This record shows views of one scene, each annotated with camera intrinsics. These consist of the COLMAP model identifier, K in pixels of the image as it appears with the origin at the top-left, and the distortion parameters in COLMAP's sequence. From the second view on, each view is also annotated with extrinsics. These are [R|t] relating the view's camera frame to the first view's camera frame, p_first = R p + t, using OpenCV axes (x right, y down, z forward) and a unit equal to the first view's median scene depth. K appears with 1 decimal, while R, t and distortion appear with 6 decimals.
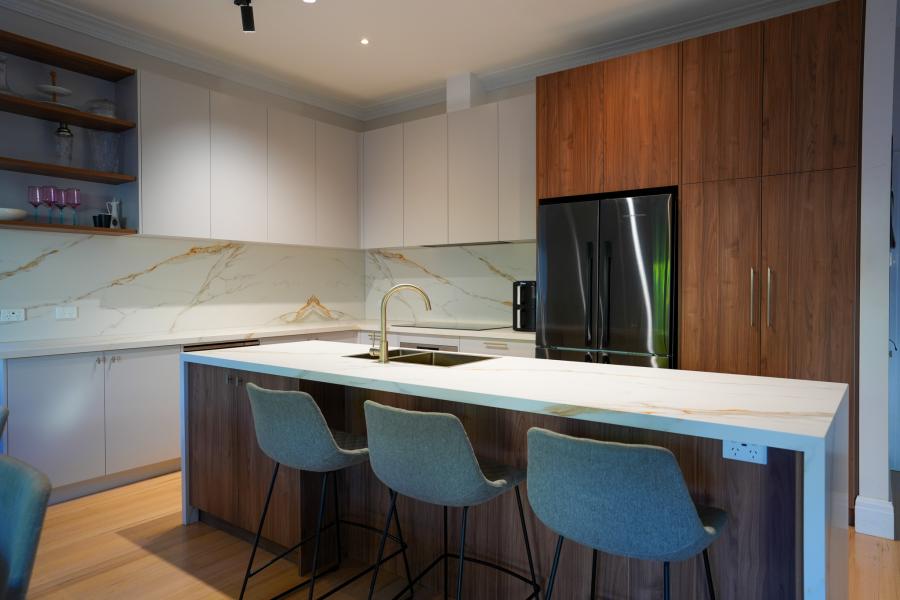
lens RADIAL K [[574.9, 0, 445.7], [0, 574.9, 296.9], [0, 0, 1]] dist [-0.028527, 0.046408]
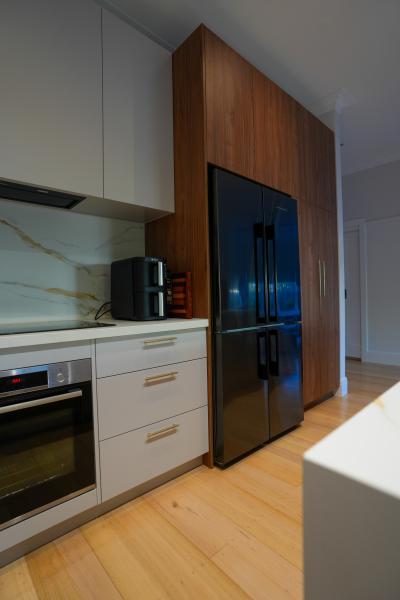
lens RADIAL K [[297.8, 0, 196.0], [0, 297.8, 300.3], [0, 0, 1]] dist [-0.076890, 0.036252]
pose [[0.193216, -0.010060, 0.981105, -0.247442], [0.037491, 0.999293, 0.002863, 0.032524], [-0.980440, 0.036229, 0.193456, 0.845252]]
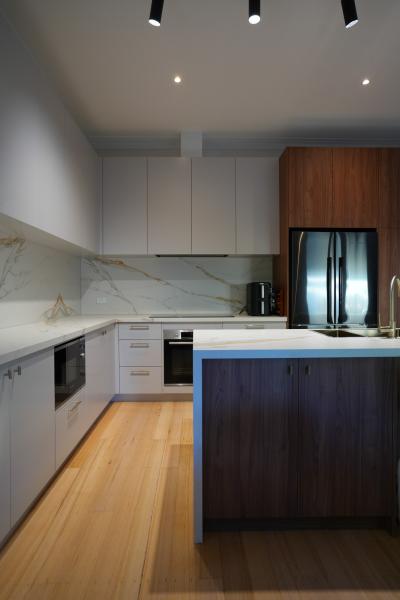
lens RADIAL K [[343.8, 0, 197.4], [0, 343.8, 297.7], [0, 0, 1]] dist [-0.019057, 0.003317]
pose [[0.786763, -0.006771, 0.617218, -0.528021], [0.012391, 0.999912, -0.004826, 0.014416], [-0.617130, 0.011445, 0.786778, 0.395409]]
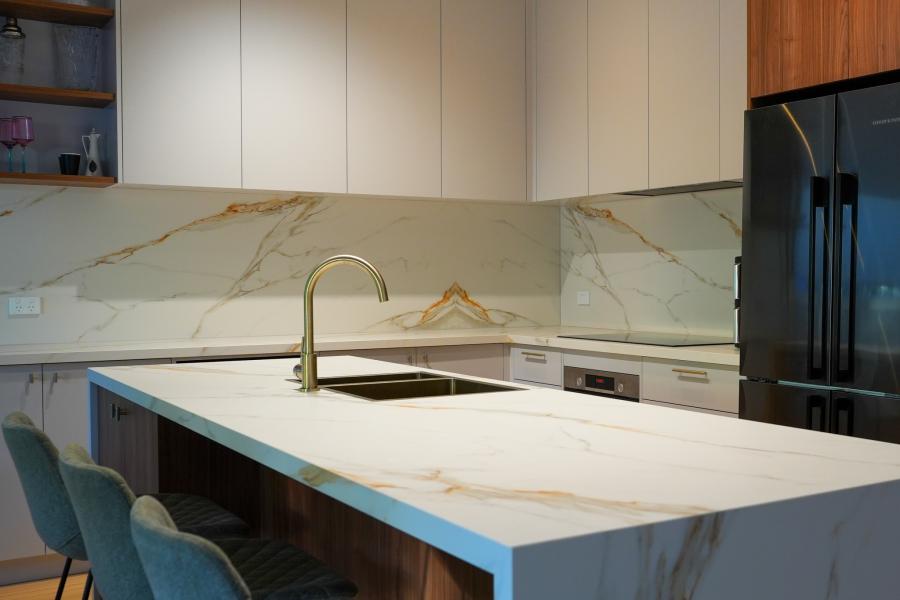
lens RADIAL K [[1035.9, 0, 622.3], [0, 1035.9, 300.0], [0, 0, 1]] dist [0.001537, 0.011123]
pose [[0.956641, 0.006900, -0.291189, 0.294683], [-0.005089, 0.999963, 0.006976, 0.007771], [0.291227, -0.005191, 0.956640, 0.050502]]
